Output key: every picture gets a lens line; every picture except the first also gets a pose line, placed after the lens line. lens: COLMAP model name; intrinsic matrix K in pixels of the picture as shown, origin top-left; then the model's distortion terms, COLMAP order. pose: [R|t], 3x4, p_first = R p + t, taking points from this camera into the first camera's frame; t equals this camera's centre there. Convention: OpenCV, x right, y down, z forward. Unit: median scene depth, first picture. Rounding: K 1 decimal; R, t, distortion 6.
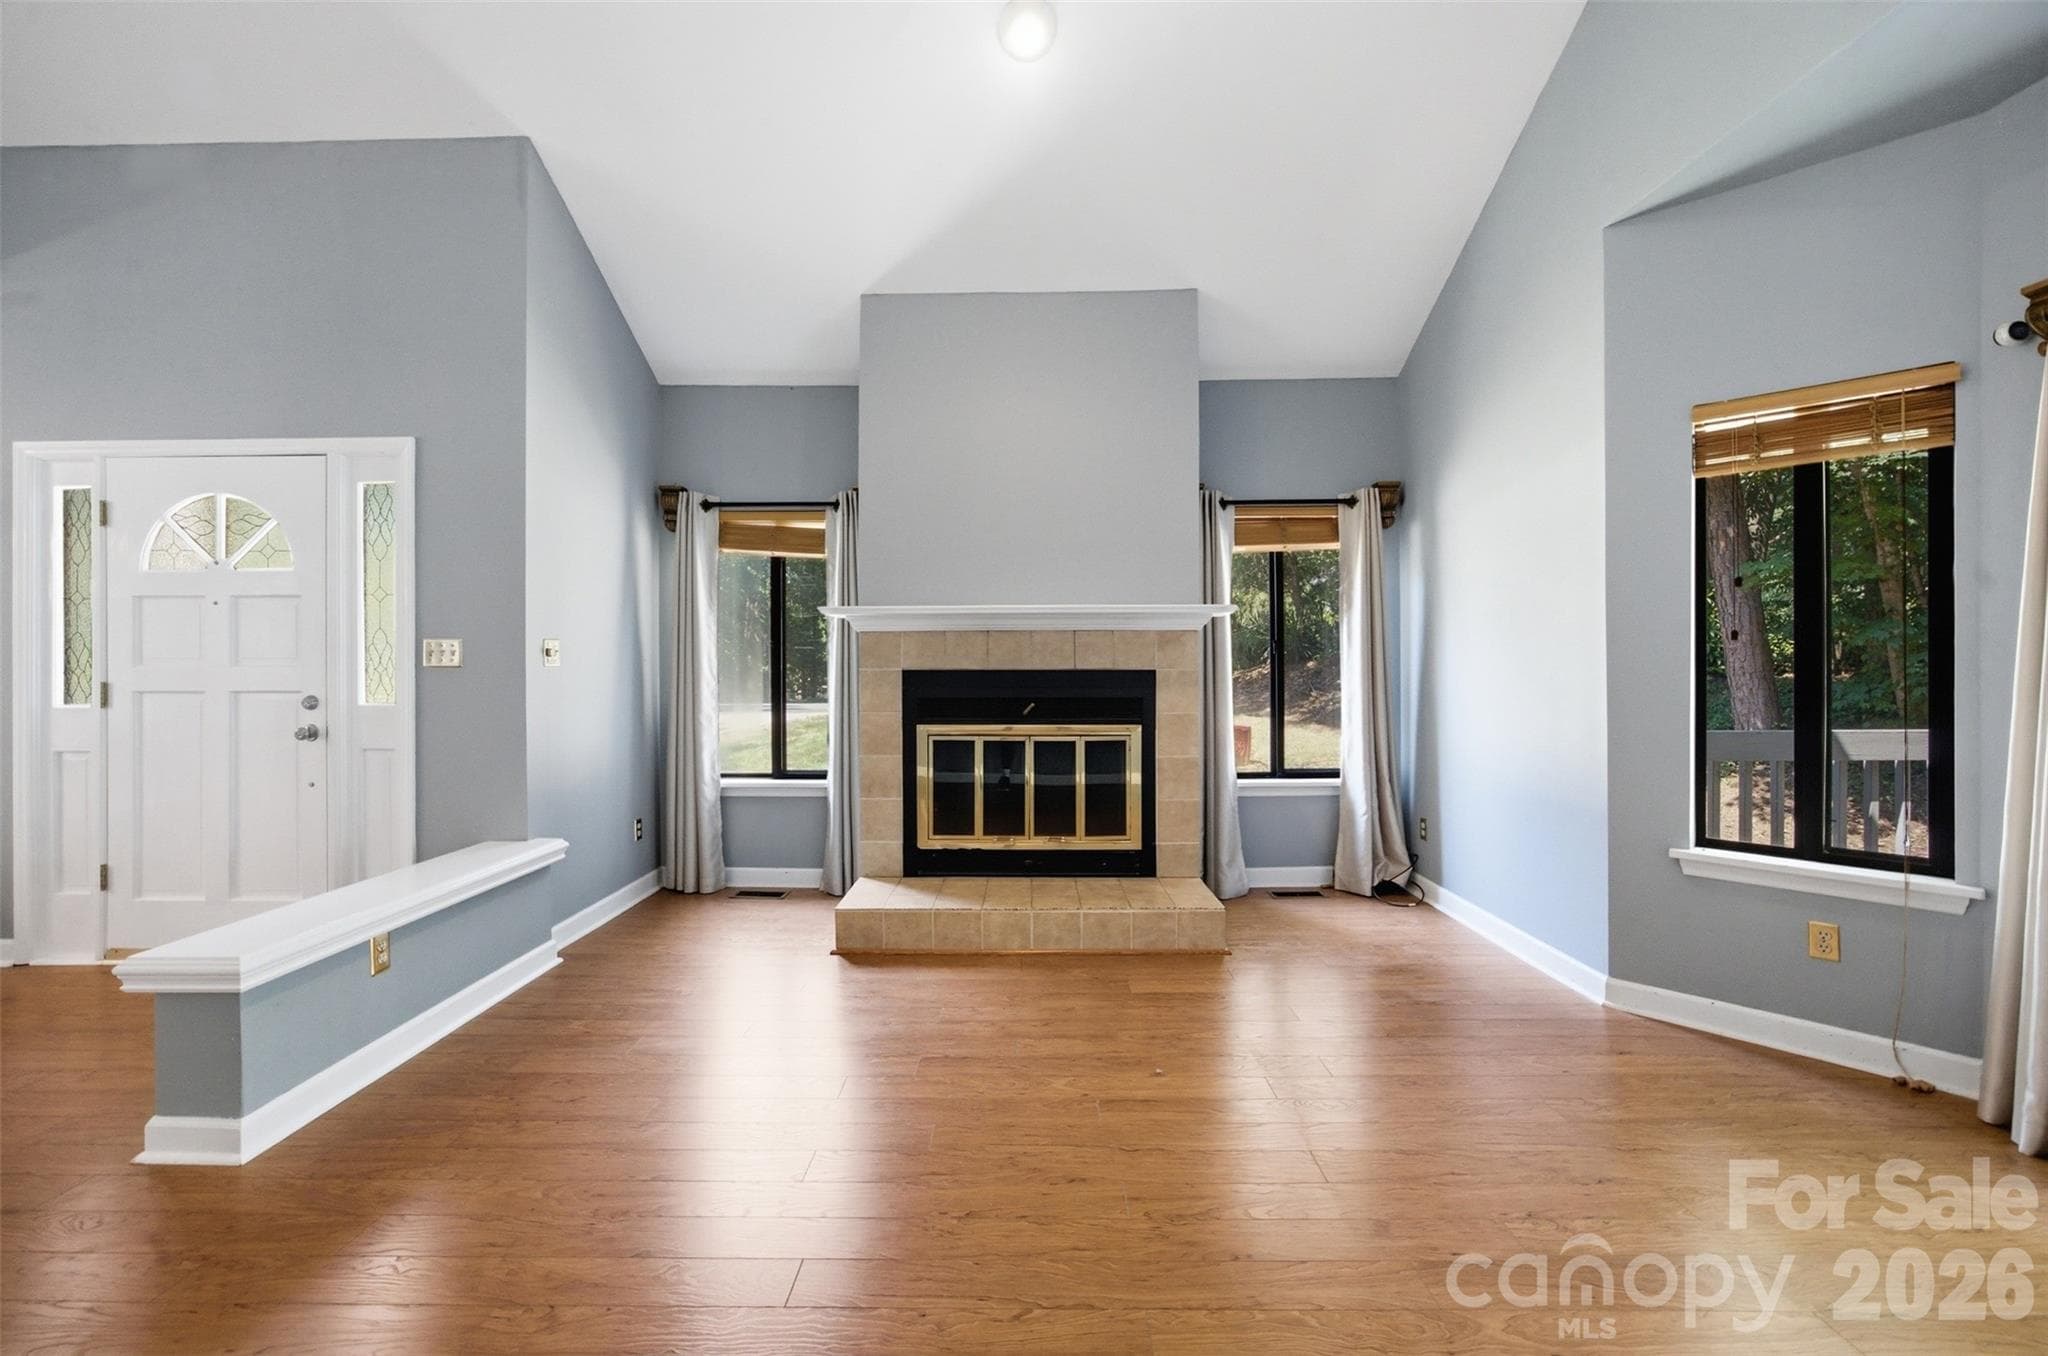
lens RADIAL K [[835.2, 0, 1027.5], [0, 835.2, 668.6], [0, 0, 1]] dist [-0.012132, 0.009611]
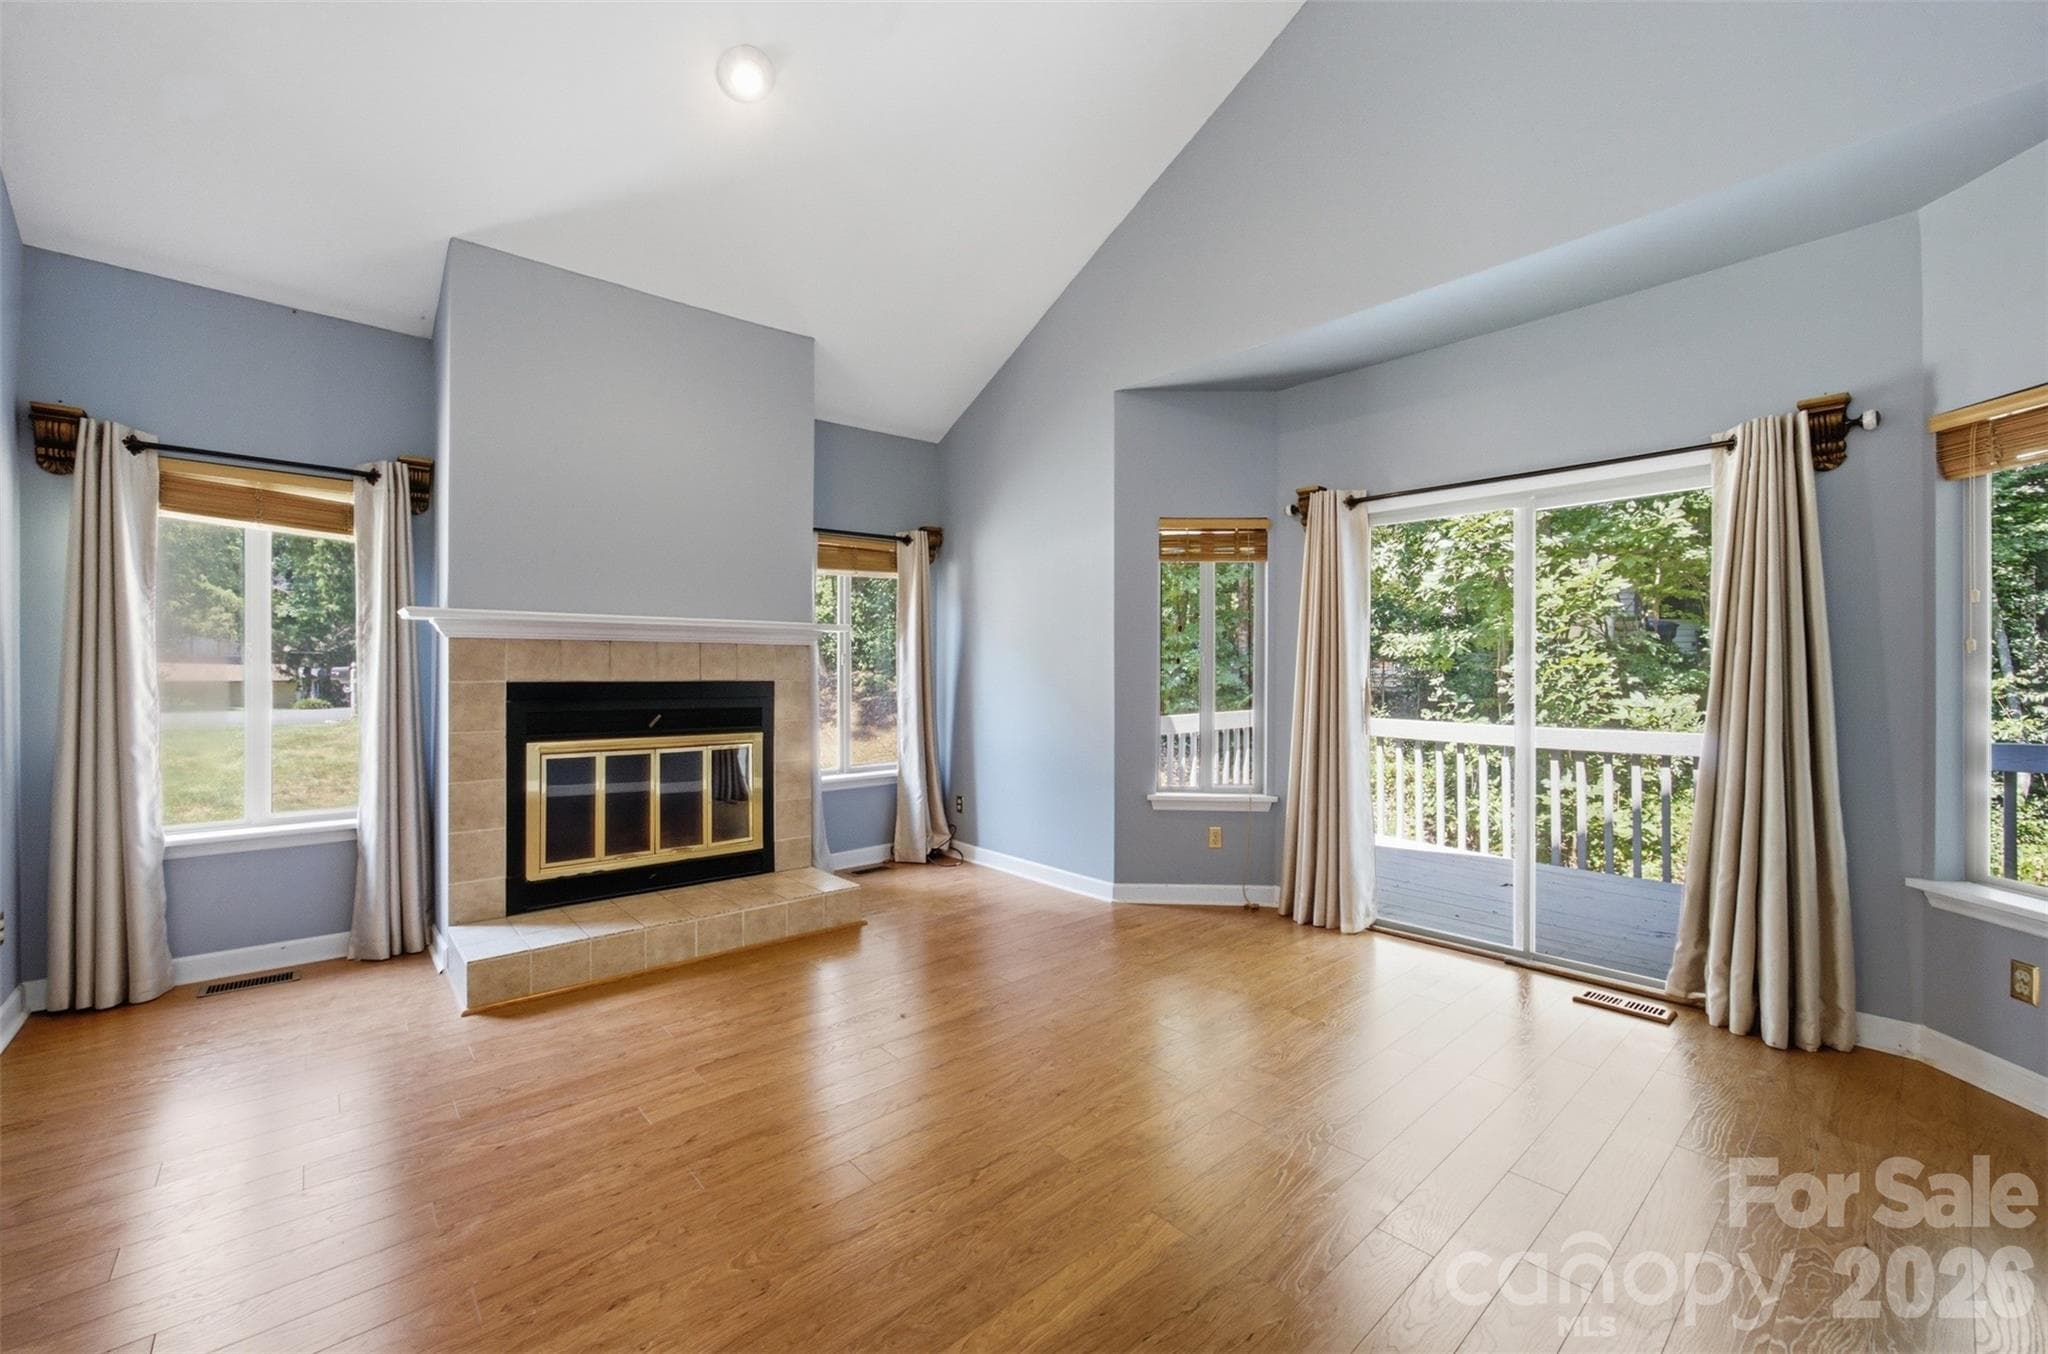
lens RADIAL K [[835.2, 0, 1027.5], [0, 835.2, 667.6], [0, 0, 1]] dist [-0.012132, 0.009611]
pose [[0.742023, 0.006602, 0.670342, -0.328995], [-0.004716, 0.999978, -0.004628, -0.011305], [-0.670357, 0.000272, 0.742038, -0.018689]]
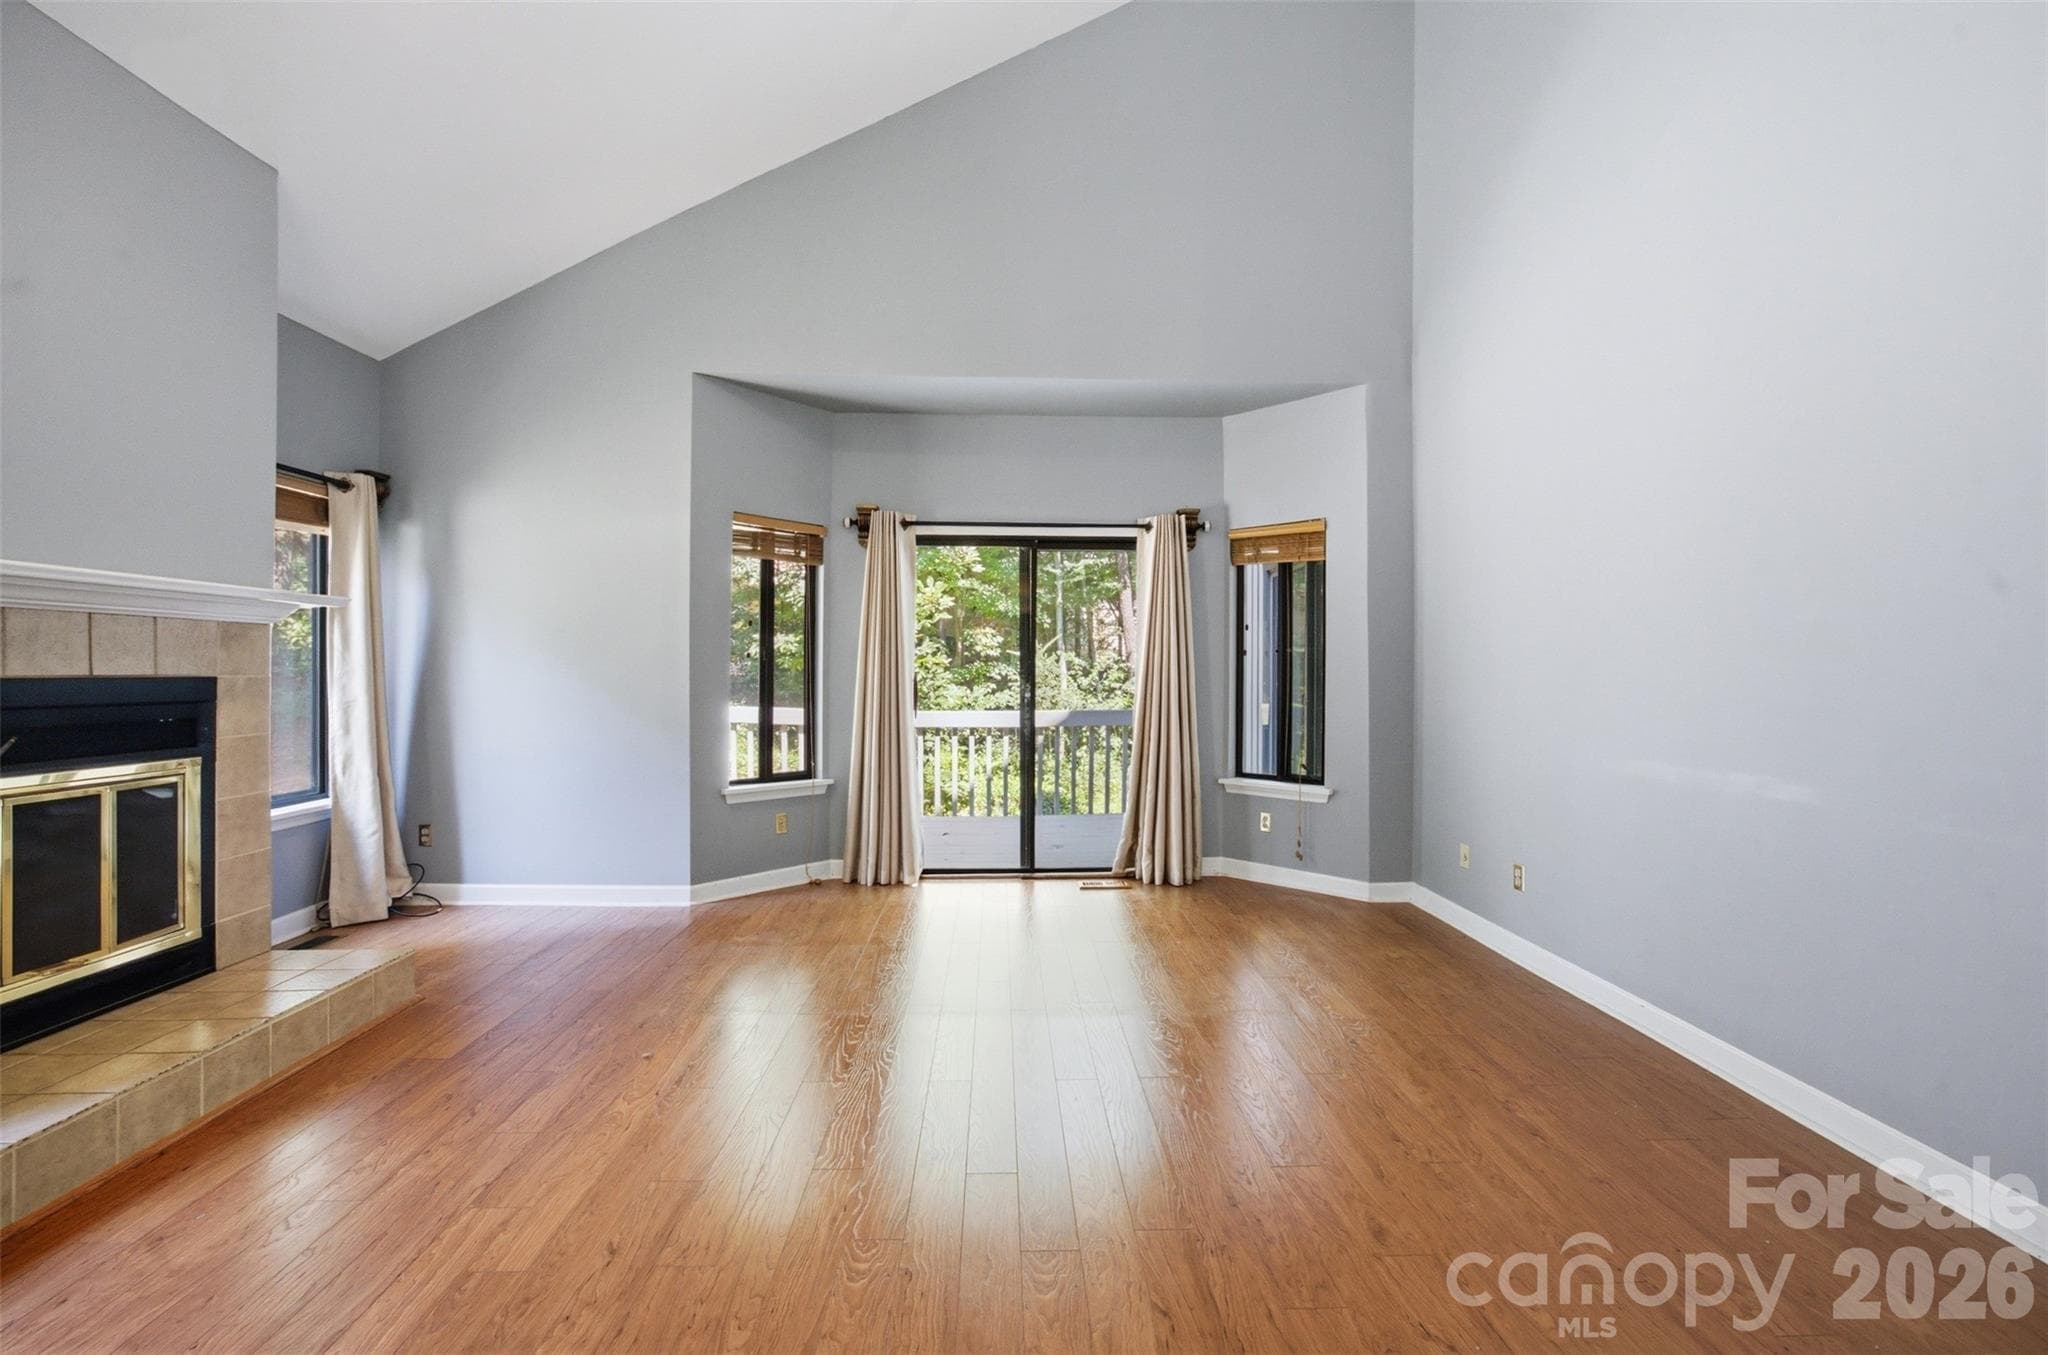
lens RADIAL K [[820.4, 0, 1030.6], [0, 820.4, 671.9], [0, 0, 1]] dist [-0.037739, 0.017538]
pose [[-0.042965, 0.000972, 0.999076, -0.556790], [-0.004240, 0.999990, -0.001155, -0.003932], [-0.999068, -0.004286, -0.042961, 0.346442]]
